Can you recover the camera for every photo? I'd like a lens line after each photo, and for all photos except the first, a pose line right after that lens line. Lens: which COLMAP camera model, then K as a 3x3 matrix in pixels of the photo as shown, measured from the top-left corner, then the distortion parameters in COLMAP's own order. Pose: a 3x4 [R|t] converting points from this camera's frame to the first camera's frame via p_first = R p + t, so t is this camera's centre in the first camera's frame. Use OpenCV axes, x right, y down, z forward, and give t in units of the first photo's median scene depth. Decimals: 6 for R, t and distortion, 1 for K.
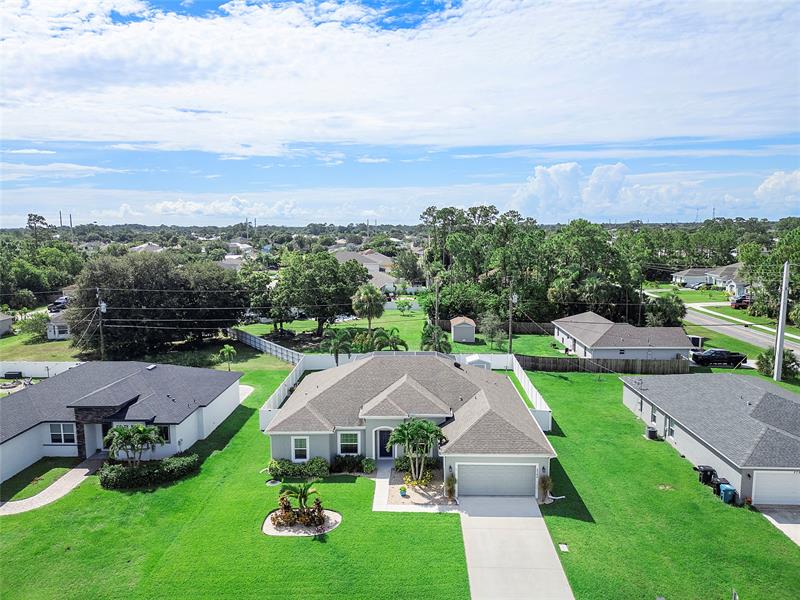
lens RADIAL K [[556.7, 0, 398.5], [0, 556.7, 296.2], [0, 0, 1]] dist [0.081043, -0.076790]
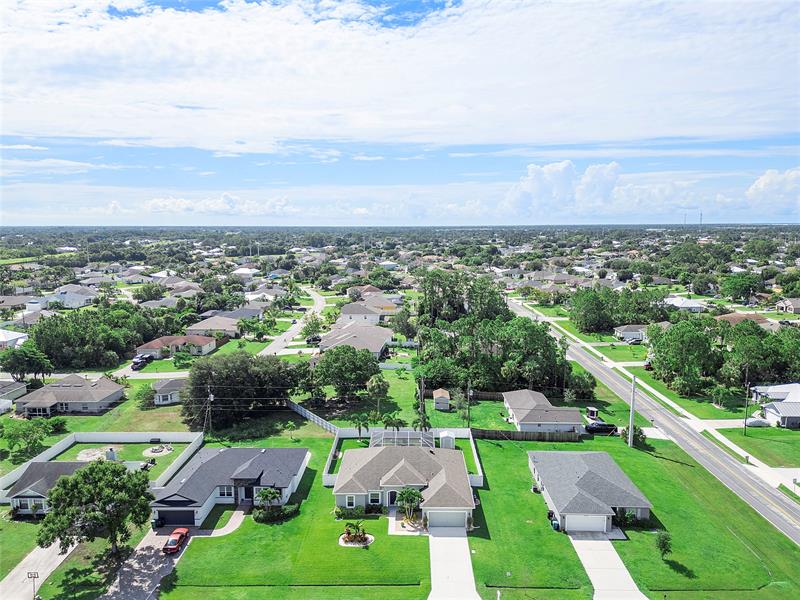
lens RADIAL K [[563.2, 0, 399.6], [0, 563.2, 301.3], [0, 0, 1]] dist [0.073446, -0.065204]
pose [[0.999911, 0.003620, 0.012824, -0.029054], [-0.003866, 0.999809, 0.019176, -0.465228], [-0.012753, -0.019224, 0.999734, -0.976042]]
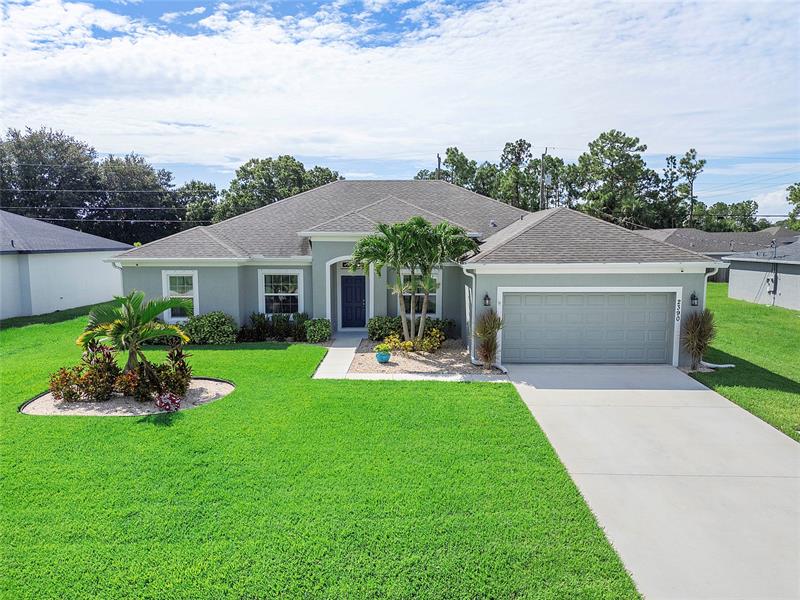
lens RADIAL K [[556.7, 0, 398.5], [0, 556.7, 296.2], [0, 0, 1]] dist [0.081043, -0.076790]
pose [[0.999801, 0.004096, 0.019500, 0.010556], [-0.003783, 0.999864, -0.016064, 0.276026], [-0.019563, 0.015987, 0.999681, 0.484013]]
